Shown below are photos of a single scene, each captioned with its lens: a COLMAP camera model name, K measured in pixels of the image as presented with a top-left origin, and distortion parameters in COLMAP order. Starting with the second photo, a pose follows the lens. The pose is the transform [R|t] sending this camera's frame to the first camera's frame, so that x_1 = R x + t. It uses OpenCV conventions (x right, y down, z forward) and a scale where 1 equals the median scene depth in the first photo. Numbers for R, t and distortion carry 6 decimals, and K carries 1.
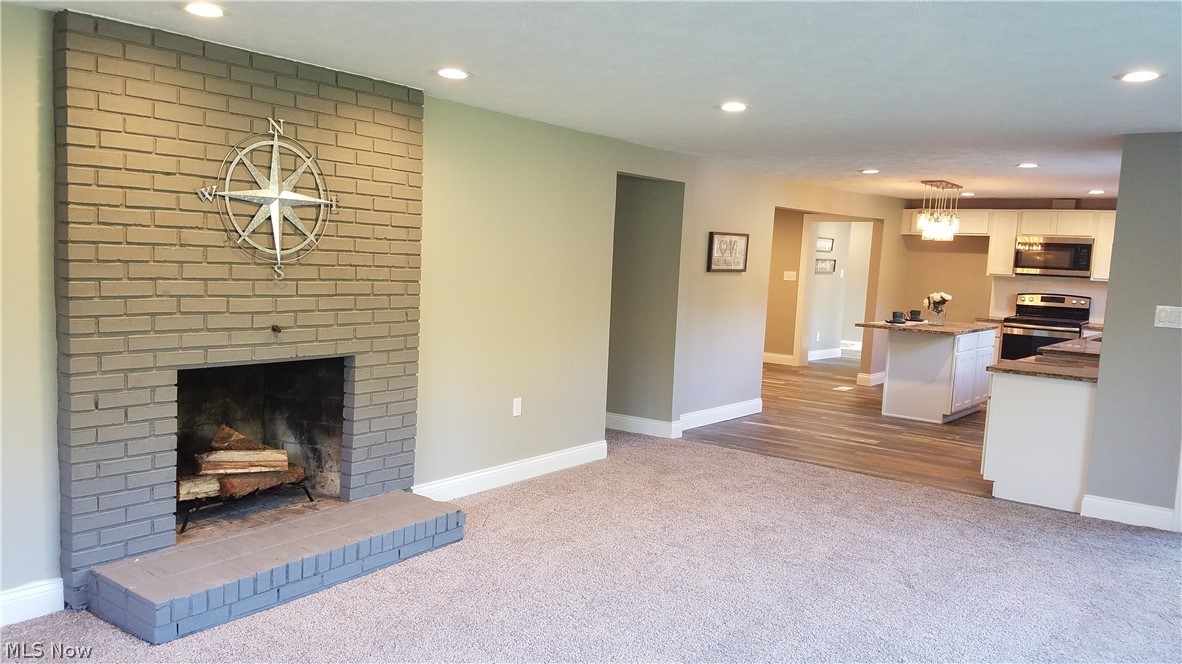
lens RADIAL K [[900.7, 0, 590.3], [0, 900.7, 356.1], [0, 0, 1]] dist [0.232400, -0.446058]
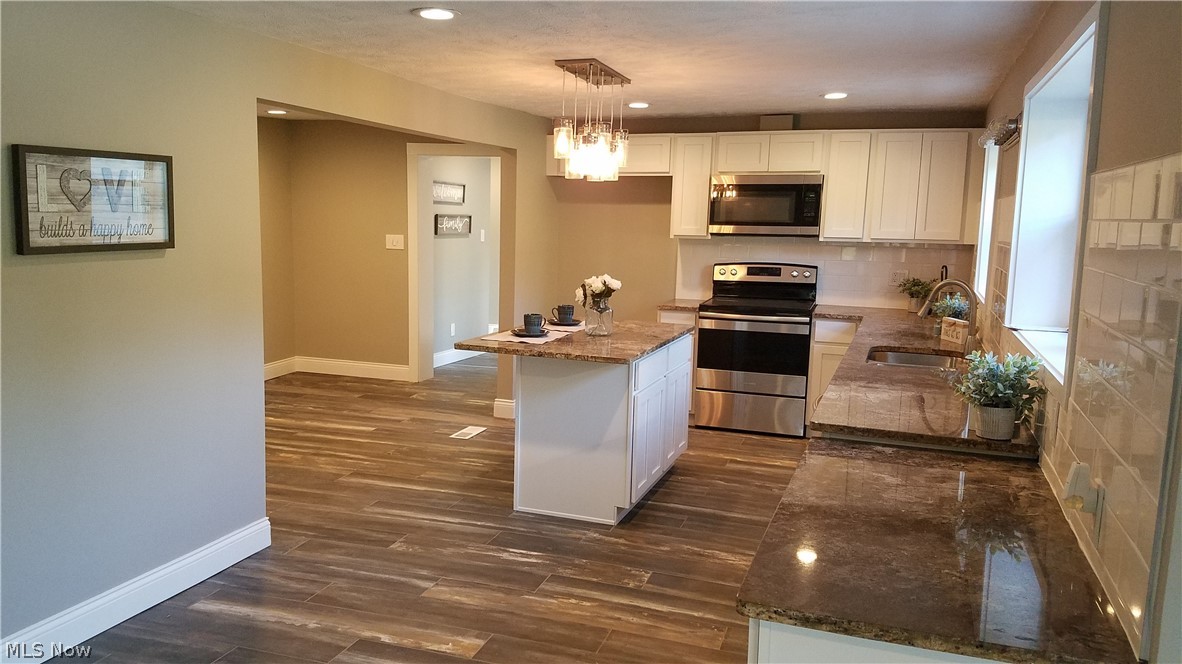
lens RADIAL K [[895.9, 0, 567.3], [0, 895.9, 355.1], [0, 0, 1]] dist [0.233479, -0.268789]
pose [[0.953274, -0.068283, 0.294289, 0.268642], [0.053929, 0.996938, 0.056629, -0.072391], [-0.297254, -0.038112, 0.954037, 0.666886]]
